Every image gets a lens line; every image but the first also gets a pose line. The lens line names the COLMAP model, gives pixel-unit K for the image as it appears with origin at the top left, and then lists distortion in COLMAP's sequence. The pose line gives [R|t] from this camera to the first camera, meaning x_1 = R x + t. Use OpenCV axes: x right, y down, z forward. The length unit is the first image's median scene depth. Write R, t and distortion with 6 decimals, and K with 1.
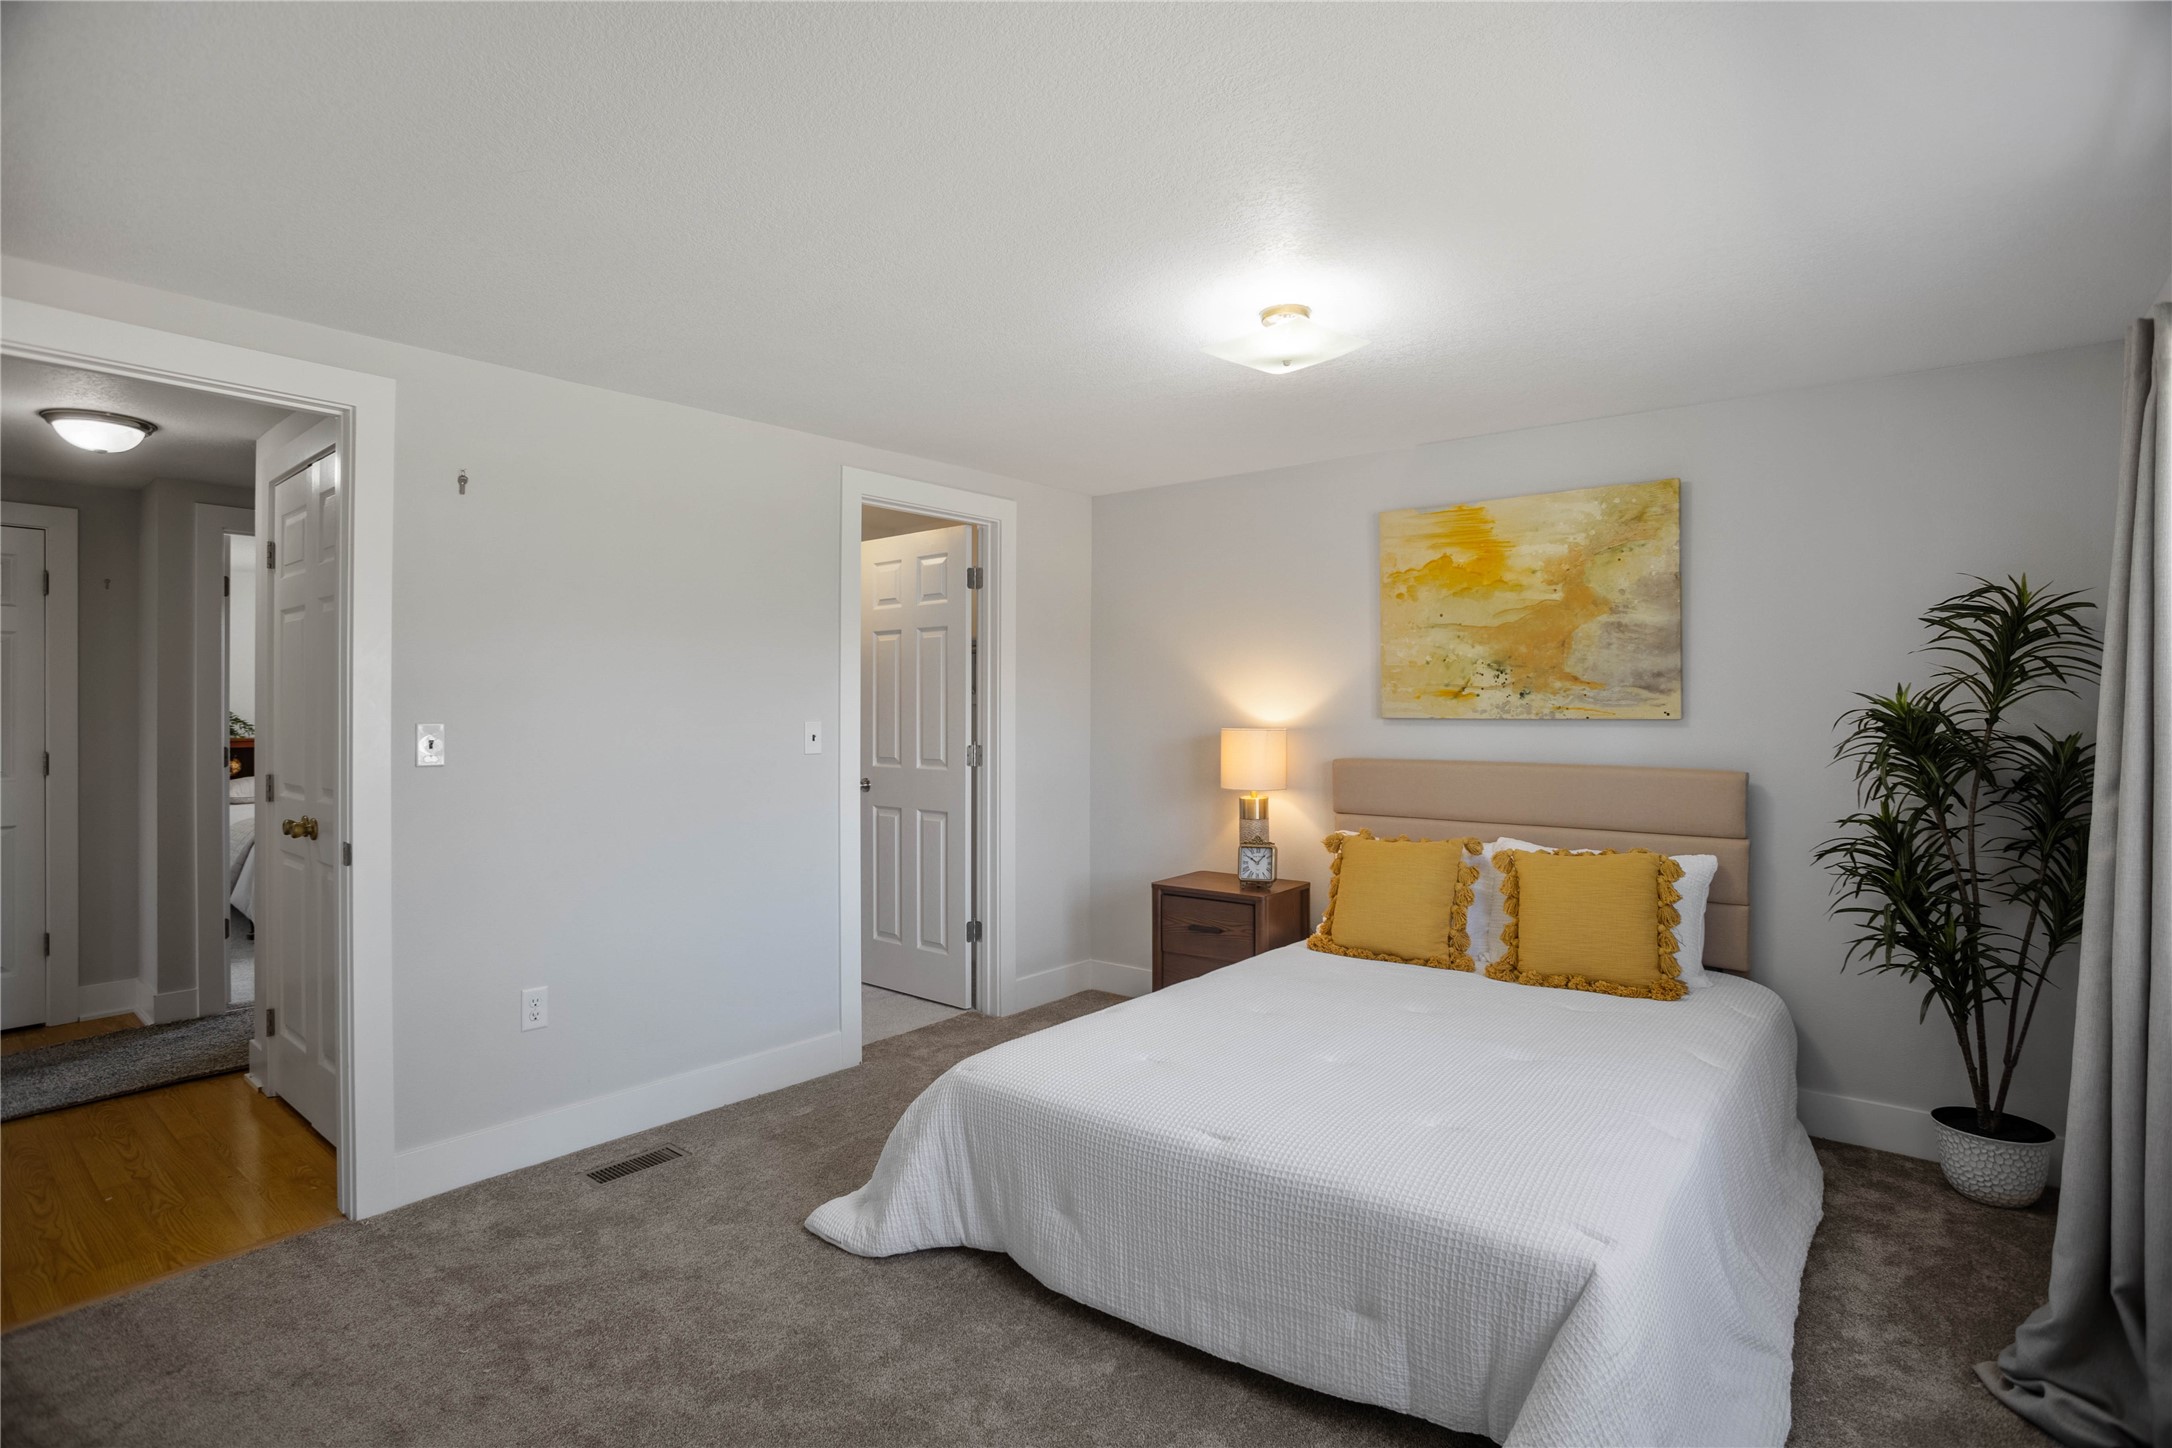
lens RADIAL K [[1066.6, 0, 1086.0], [0, 1066.6, 724.0], [0, 0, 1]] dist [-0.049390, 0.011874]
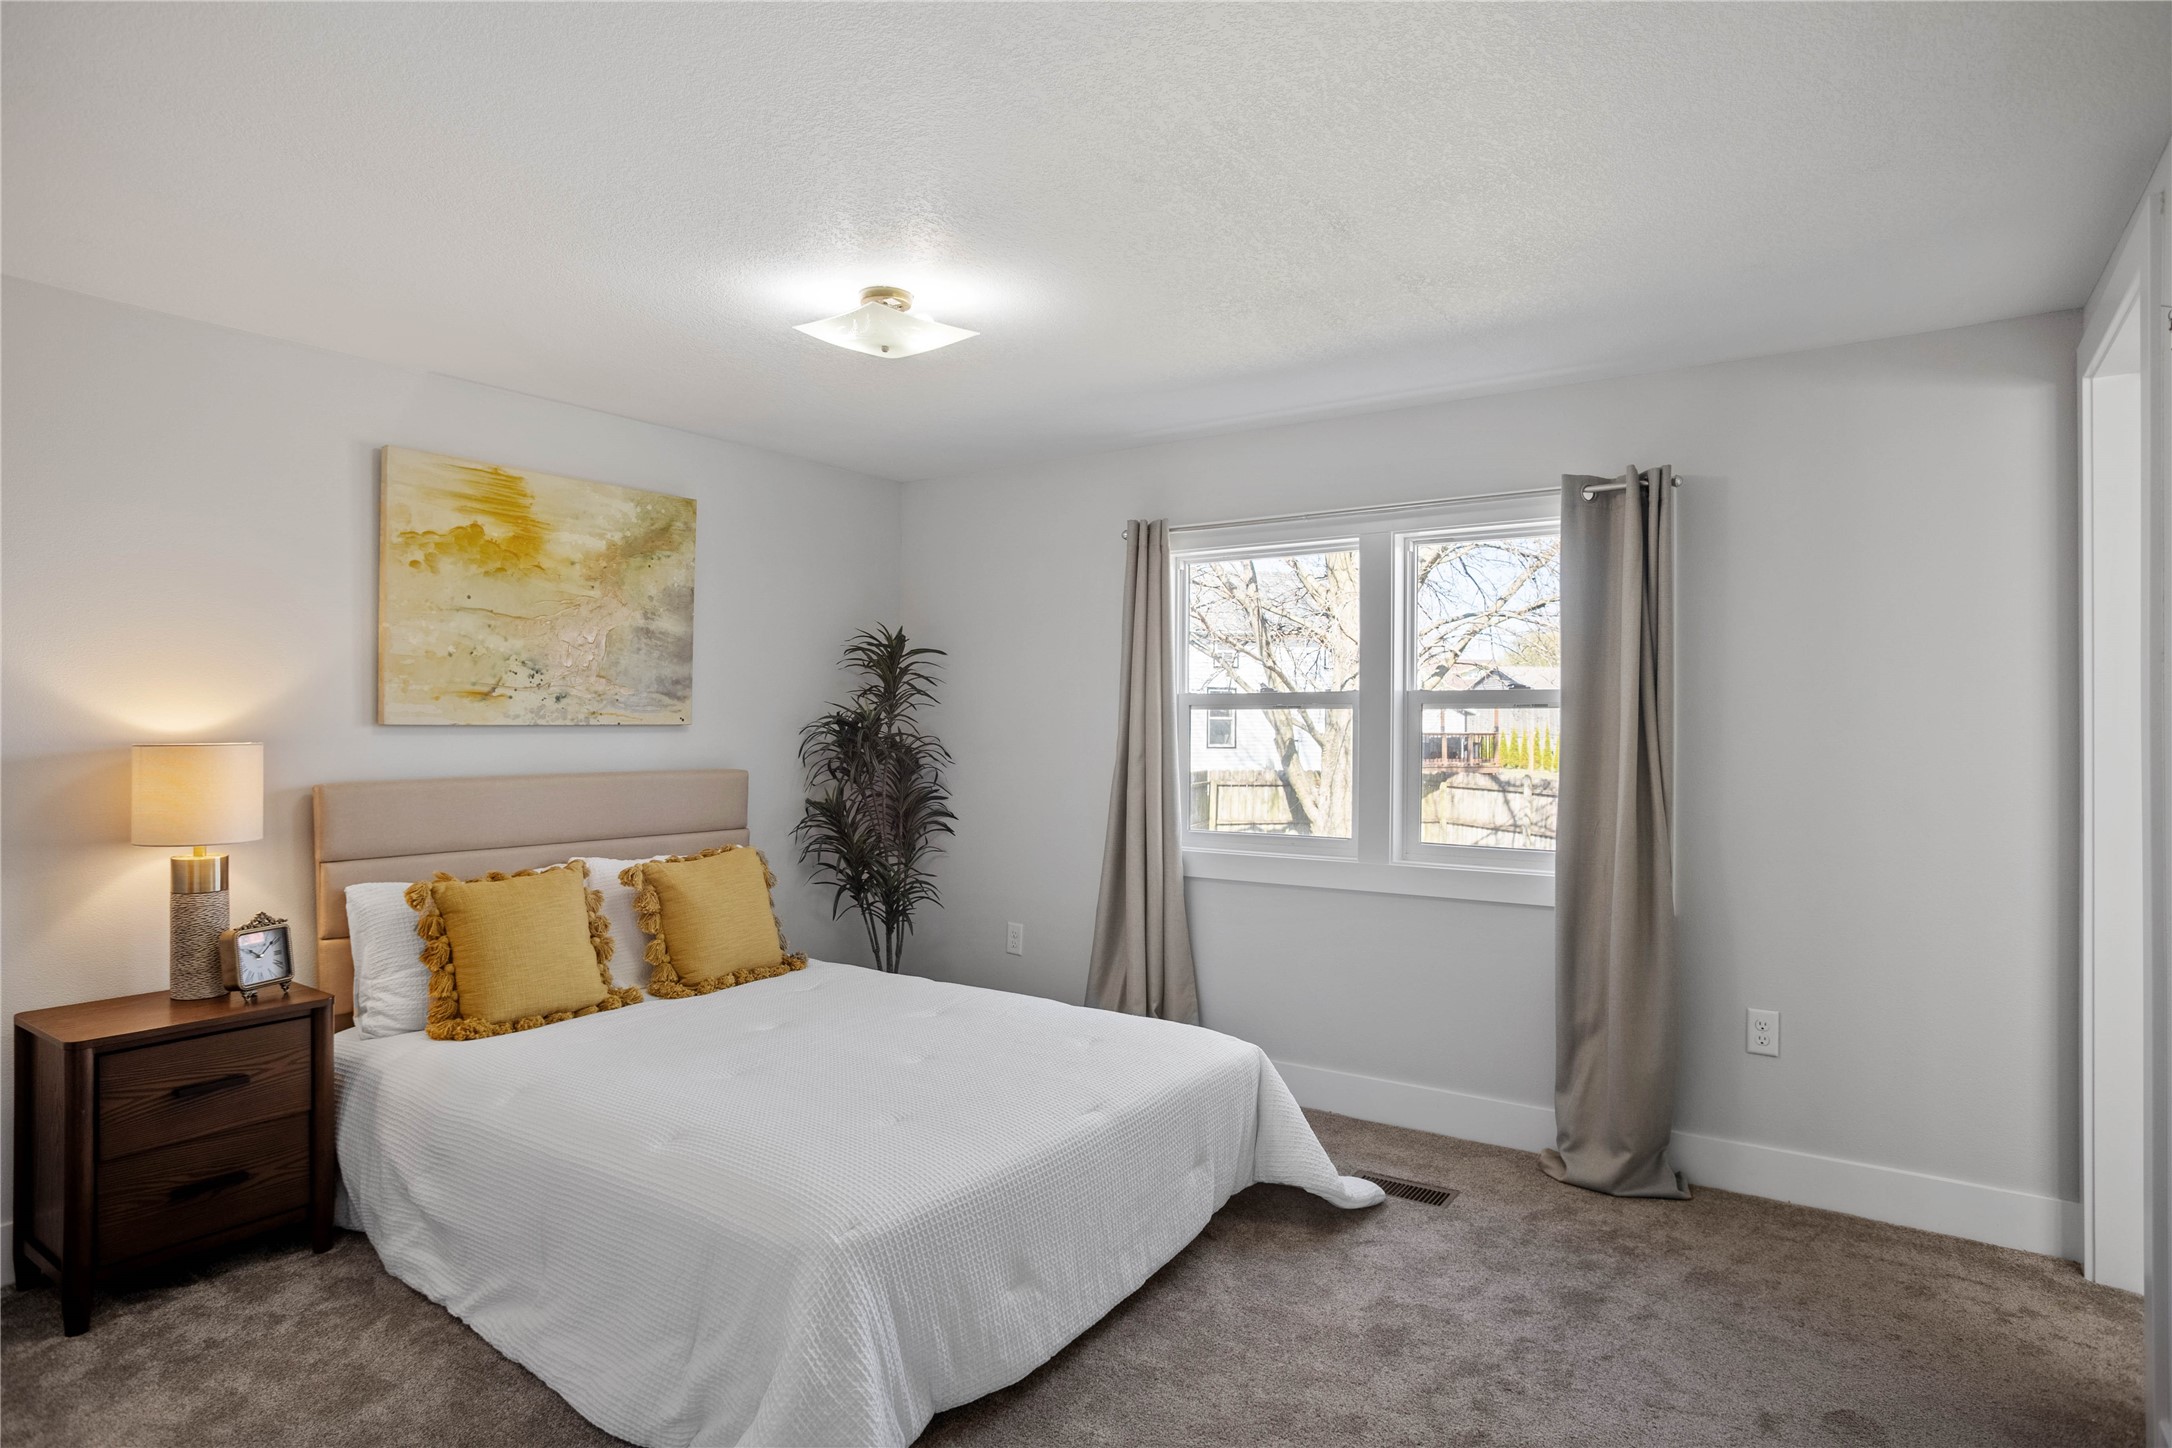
lens RADIAL K [[1223.5, 0, 1086.0], [0, 1223.5, 724.0], [0, 0, 1]] dist [-0.059624, 0.000860]
pose [[-0.078706, -0.002812, 0.996894, -0.651803], [0.009499, 0.999949, 0.003571, -0.005222], [-0.996853, 0.009750, -0.078675, 0.645612]]
